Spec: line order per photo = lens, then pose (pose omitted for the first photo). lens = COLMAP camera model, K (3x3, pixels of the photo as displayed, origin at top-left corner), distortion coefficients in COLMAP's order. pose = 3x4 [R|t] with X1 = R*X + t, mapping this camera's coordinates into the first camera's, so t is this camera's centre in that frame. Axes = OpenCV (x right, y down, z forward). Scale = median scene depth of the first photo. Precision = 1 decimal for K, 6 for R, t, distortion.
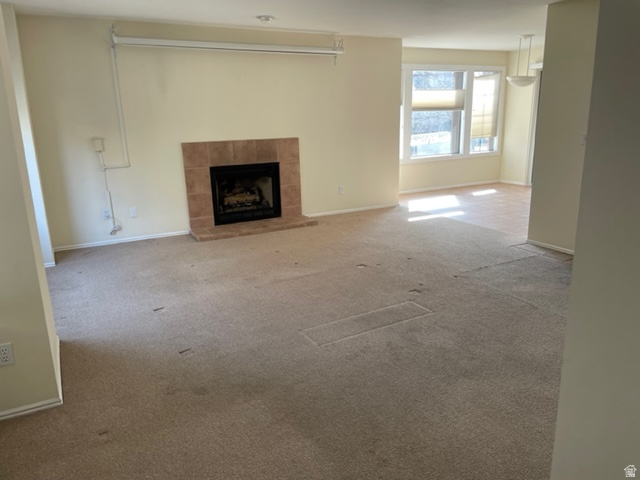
lens RADIAL K [[485.3, 0, 321.0], [0, 485.3, 240.8], [0, 0, 1]] dist [0.001849, 0.000088]
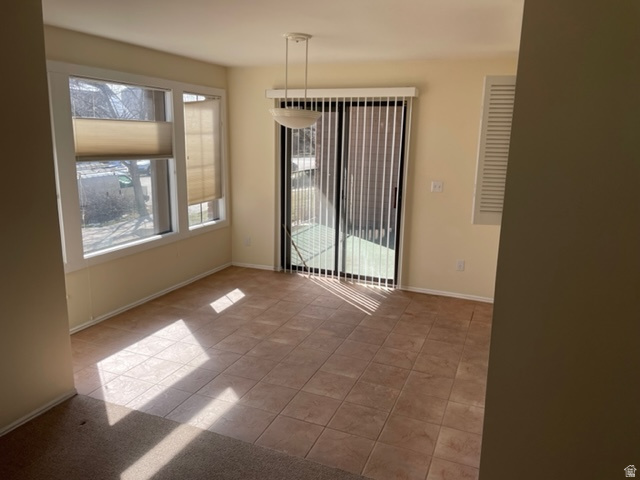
lens RADIAL K [[485.3, 0, 321.8], [0, 485.3, 239.4], [0, 0, 1]] dist [0.001849, 0.000088]
pose [[0.760763, -0.100406, 0.641216, 0.050328], [0.133224, 0.991082, -0.002872, -0.147834], [-0.635209, 0.087611, 0.767355, 0.453175]]
